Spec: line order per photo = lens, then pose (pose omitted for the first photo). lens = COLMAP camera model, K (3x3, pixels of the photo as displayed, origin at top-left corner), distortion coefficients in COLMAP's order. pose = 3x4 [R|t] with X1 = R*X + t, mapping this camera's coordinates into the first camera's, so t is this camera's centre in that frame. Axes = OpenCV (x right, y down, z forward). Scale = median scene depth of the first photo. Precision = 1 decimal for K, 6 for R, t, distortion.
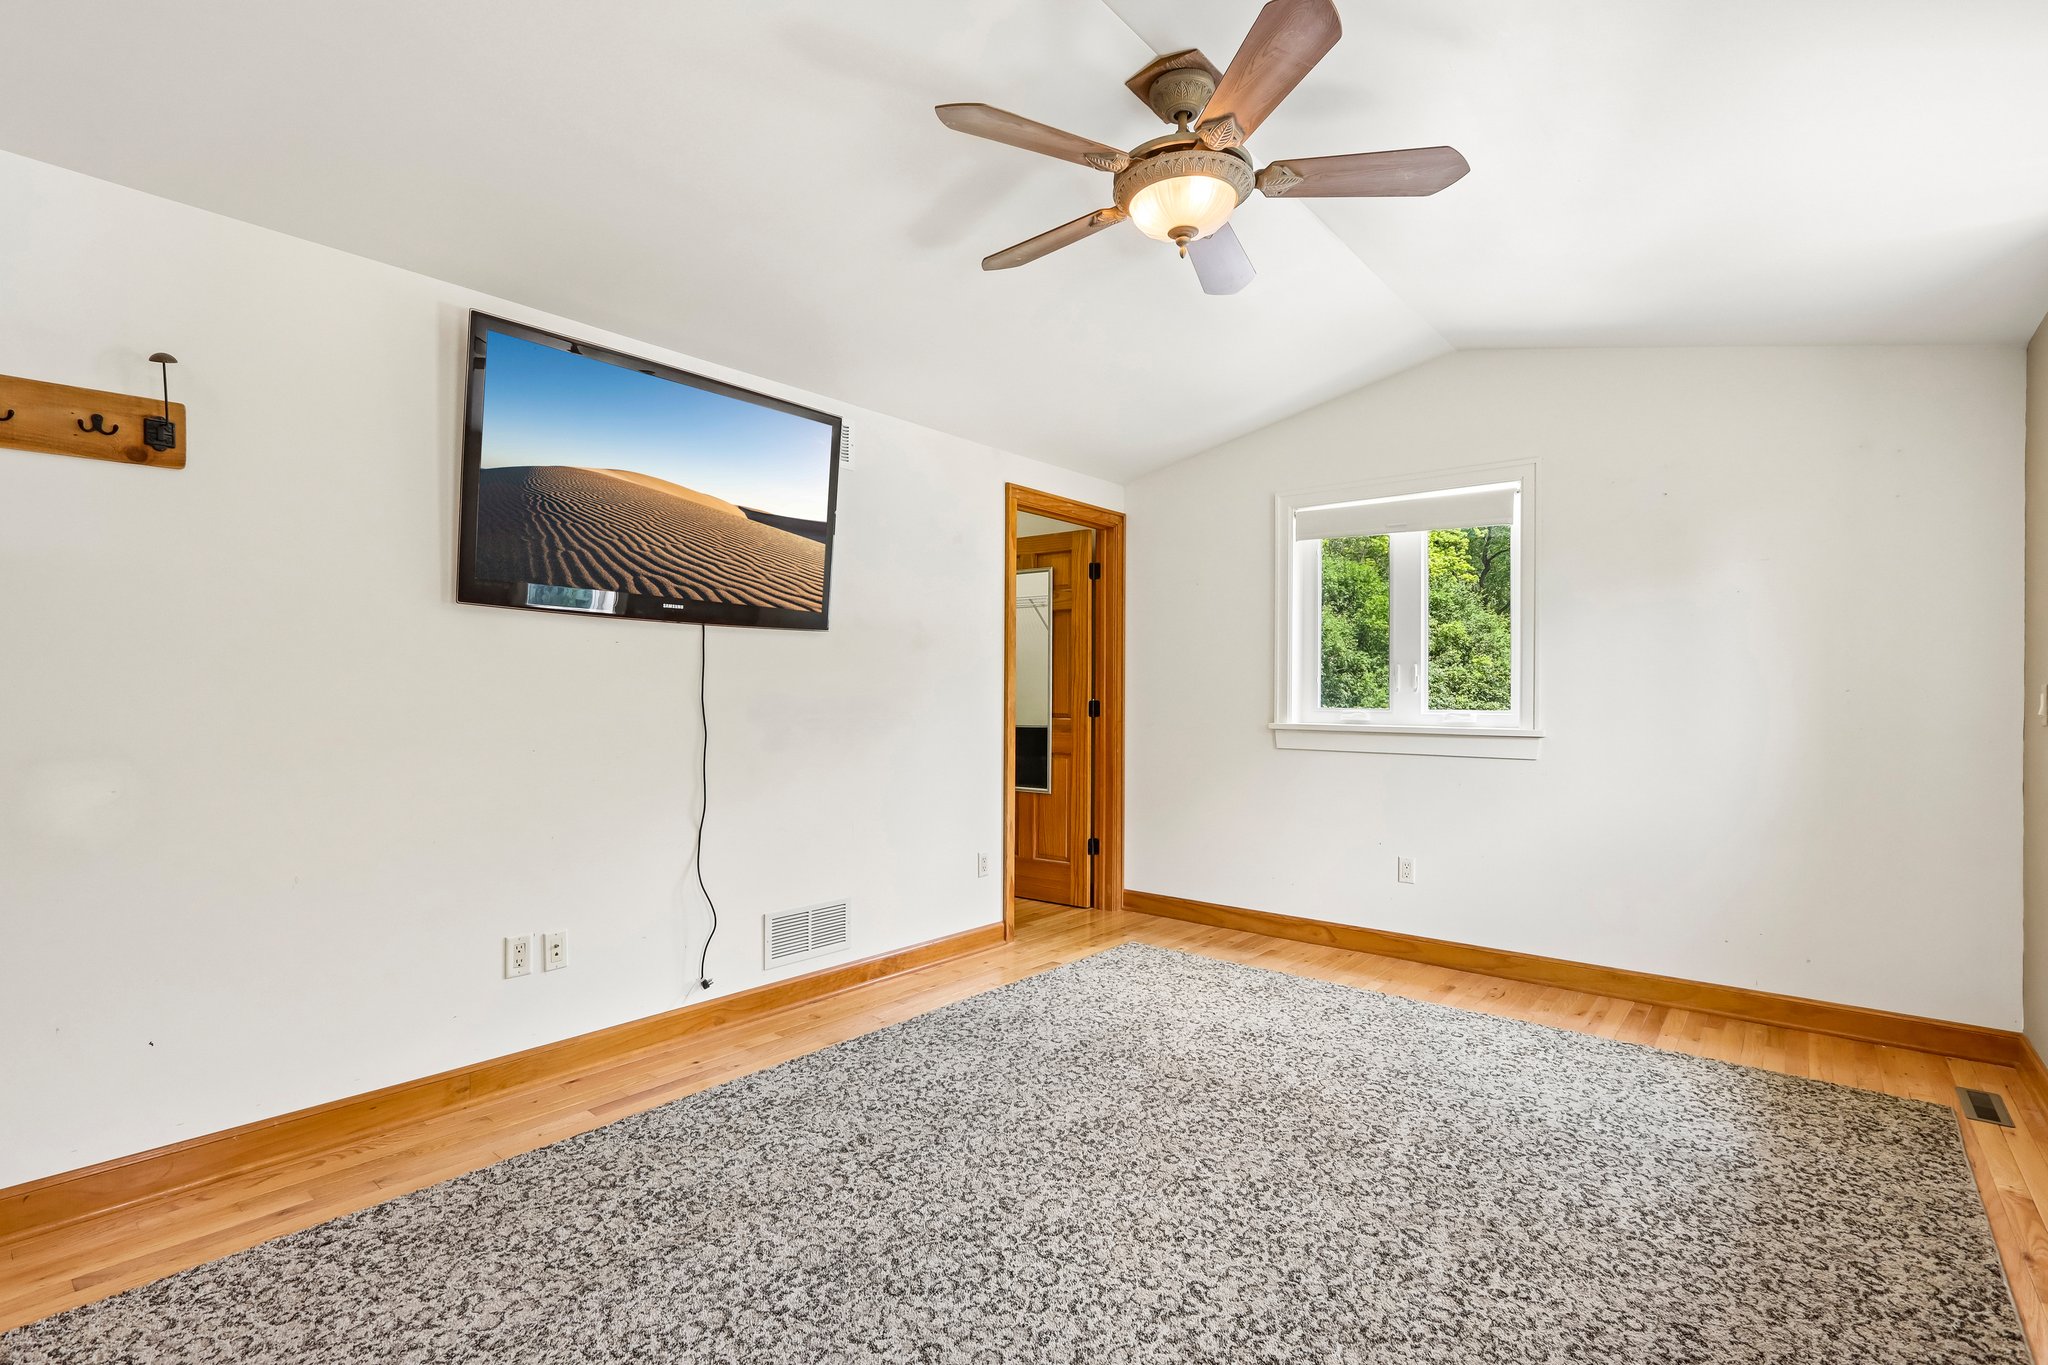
lens RADIAL K [[951.5, 0, 997.6], [0, 951.5, 691.8], [0, 0, 1]] dist [-0.017831, 0.000286]
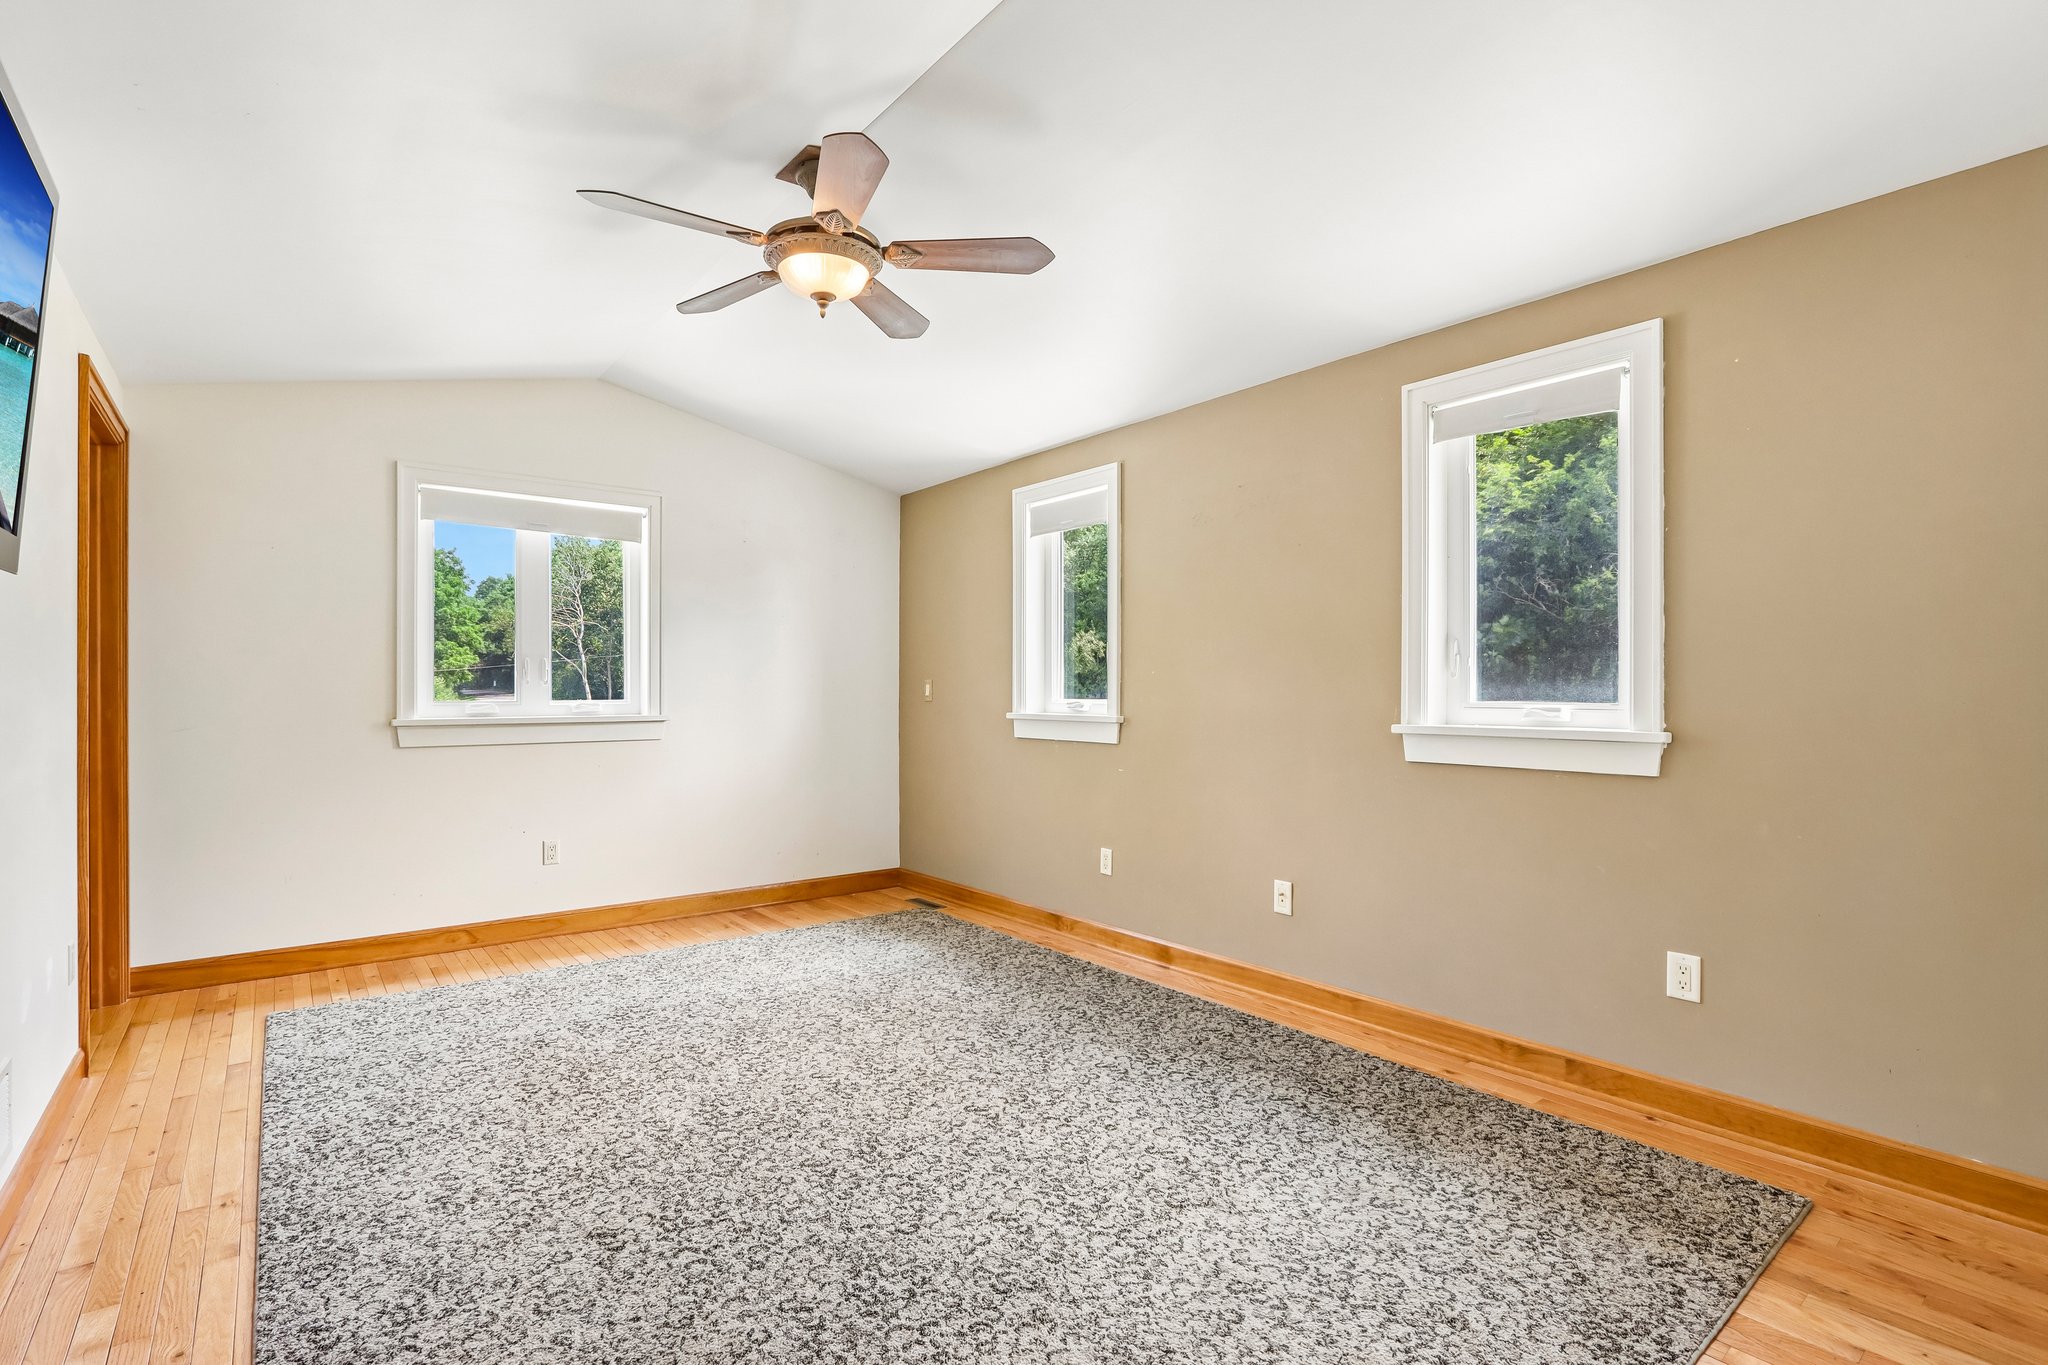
lens RADIAL K [[959.4, 0, 998.2], [0, 959.4, 687.7], [0, 0, 1]] dist [-0.017175, 0.000686]
pose [[0.203865, -0.005191, 0.978985, -0.751549], [0.001098, 0.999987, 0.005074, -0.000512], [-0.978998, 0.000041, 0.203868, 0.432829]]
